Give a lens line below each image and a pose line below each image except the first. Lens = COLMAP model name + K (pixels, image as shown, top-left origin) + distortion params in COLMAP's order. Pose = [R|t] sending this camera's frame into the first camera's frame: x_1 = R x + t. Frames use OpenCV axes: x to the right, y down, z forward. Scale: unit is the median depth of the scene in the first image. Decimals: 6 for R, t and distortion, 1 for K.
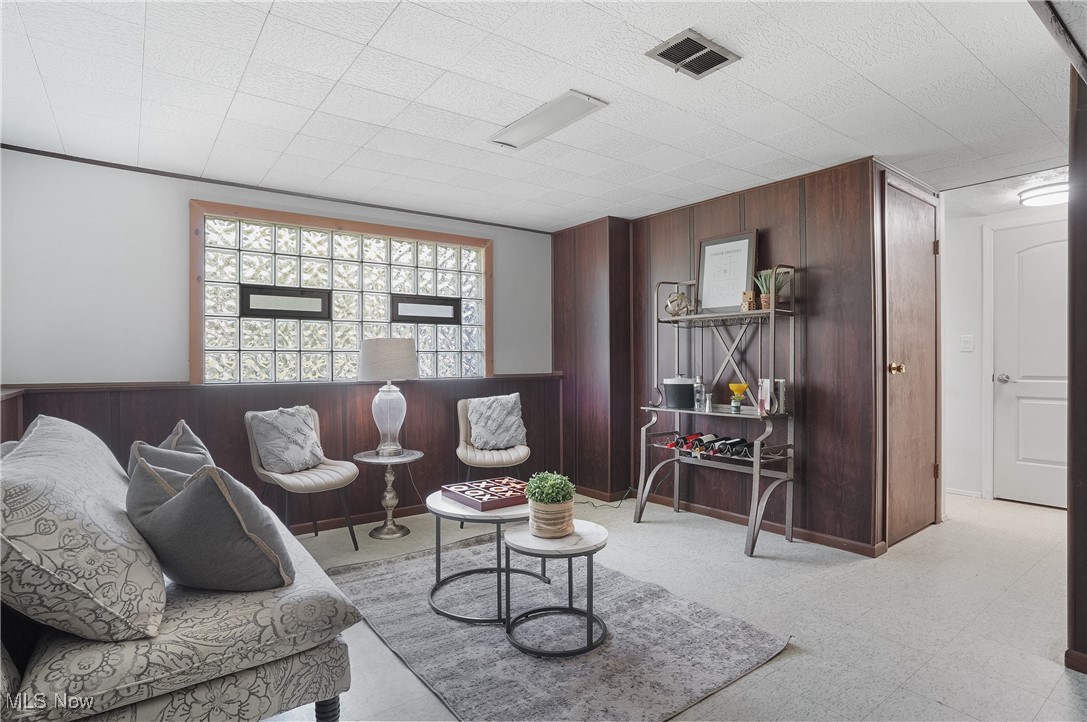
lens RADIAL K [[569.7, 0, 543.4], [0, 569.7, 359.1], [0, 0, 1]] dist [-0.020890, 0.000554]
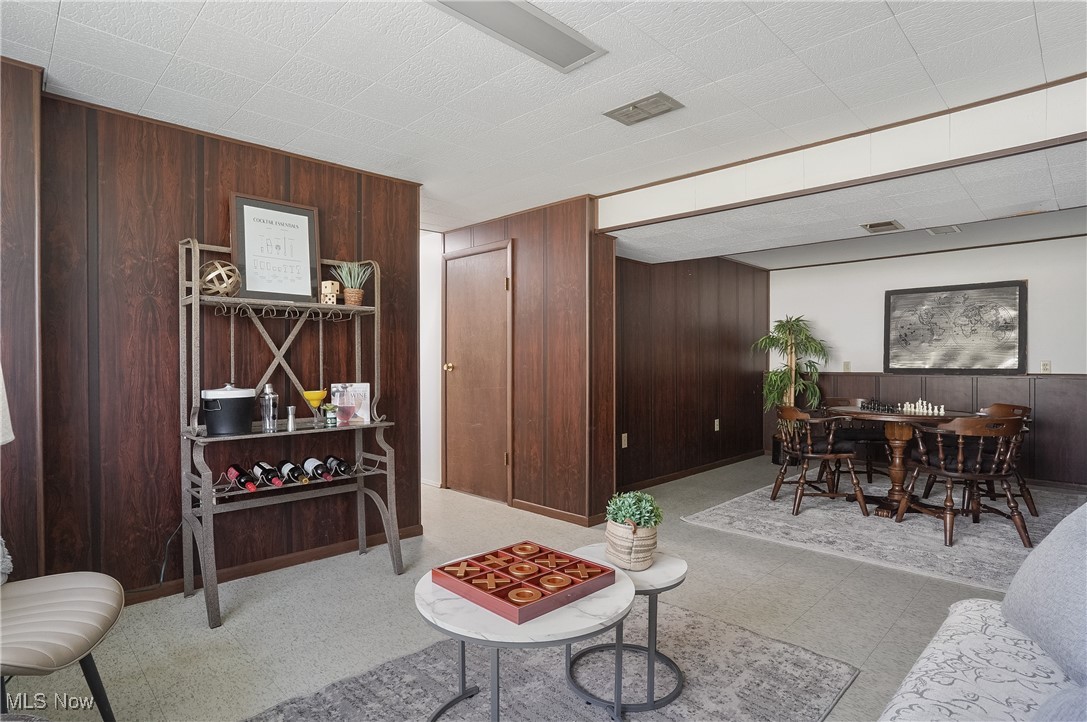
lens RADIAL K [[569.7, 0, 539.5], [0, 569.7, 367.1], [0, 0, 1]] dist [-0.020890, 0.000554]
pose [[-0.124521, -0.007831, 0.992186, -0.521989], [-0.000066, 0.999969, 0.007884, 0.002014], [-0.992217, 0.000917, -0.124518, 0.790722]]
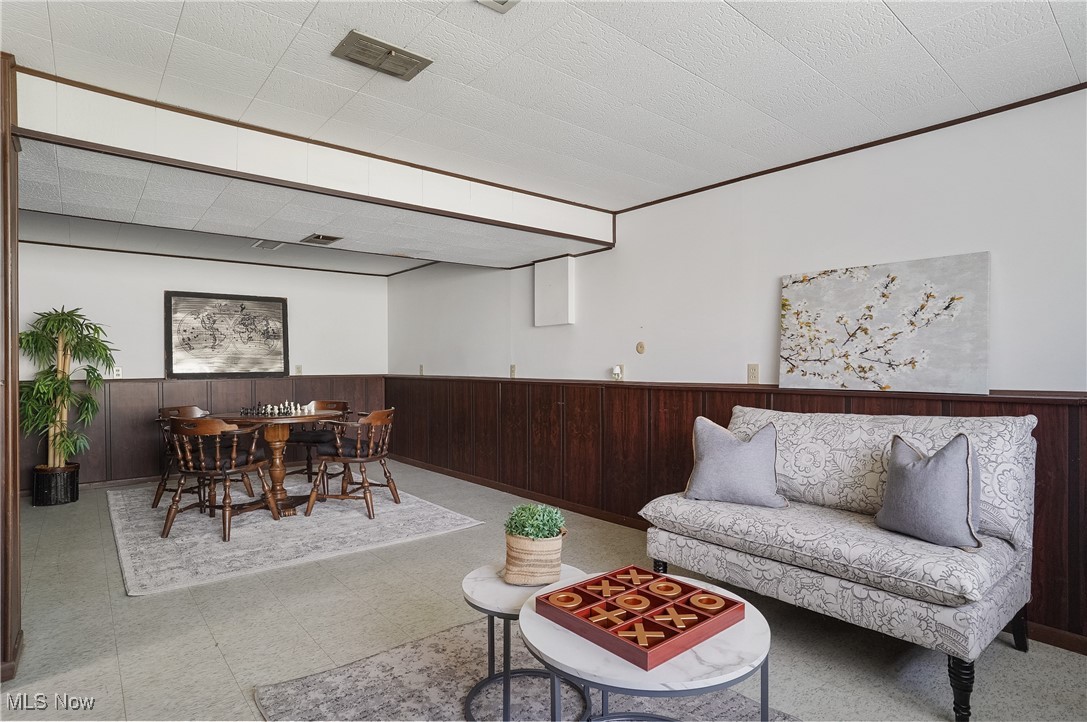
lens RADIAL K [[569.7, 0, 540.2], [0, 569.7, 365.3], [0, 0, 1]] dist [-0.020890, 0.000554]
pose [[-0.999601, 0.003610, -0.028016, 0.006017], [0.003631, 0.999993, -0.000709, 0.001347], [0.028013, -0.000810, -0.999607, 1.143388]]
